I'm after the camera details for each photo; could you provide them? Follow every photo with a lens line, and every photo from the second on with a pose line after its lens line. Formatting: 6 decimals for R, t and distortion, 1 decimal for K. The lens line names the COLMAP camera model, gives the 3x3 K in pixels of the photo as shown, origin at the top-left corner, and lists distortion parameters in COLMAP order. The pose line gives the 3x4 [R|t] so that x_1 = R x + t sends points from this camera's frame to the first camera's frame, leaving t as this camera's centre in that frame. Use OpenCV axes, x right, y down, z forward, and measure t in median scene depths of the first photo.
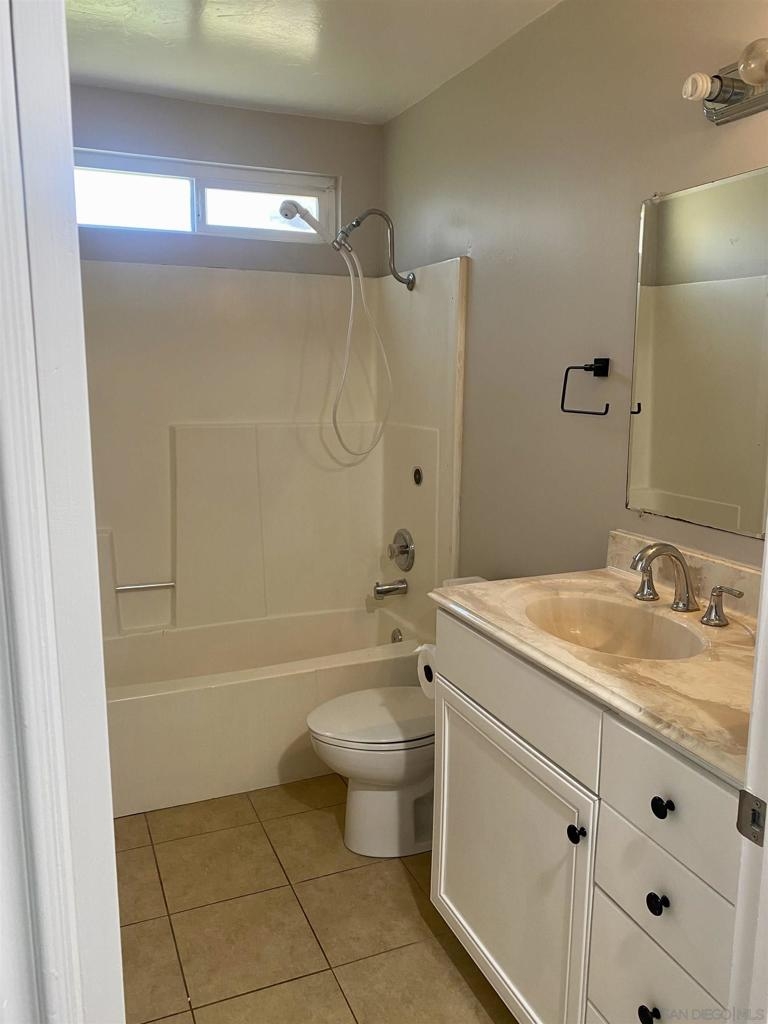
lens RADIAL K [[771.3, 0, 384.0], [0, 771.3, 512.0], [0, 0, 1]] dist [0.033744, -0.072268]
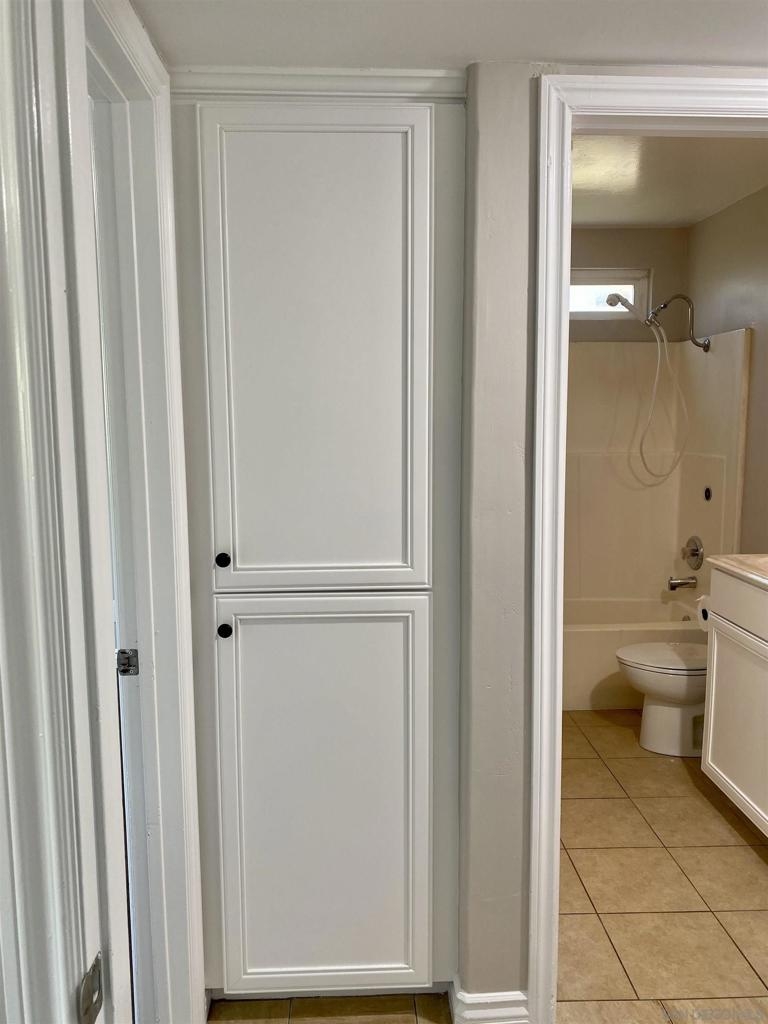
lens RADIAL K [[771.3, 0, 384.0], [0, 771.3, 512.0], [0, 0, 1]] dist [0.033744, -0.072268]
pose [[0.931080, 0.031719, -0.363433, 0.011732], [-0.052856, 0.997430, -0.048361, 0.076899], [0.360965, 0.064238, 0.930364, -0.404273]]
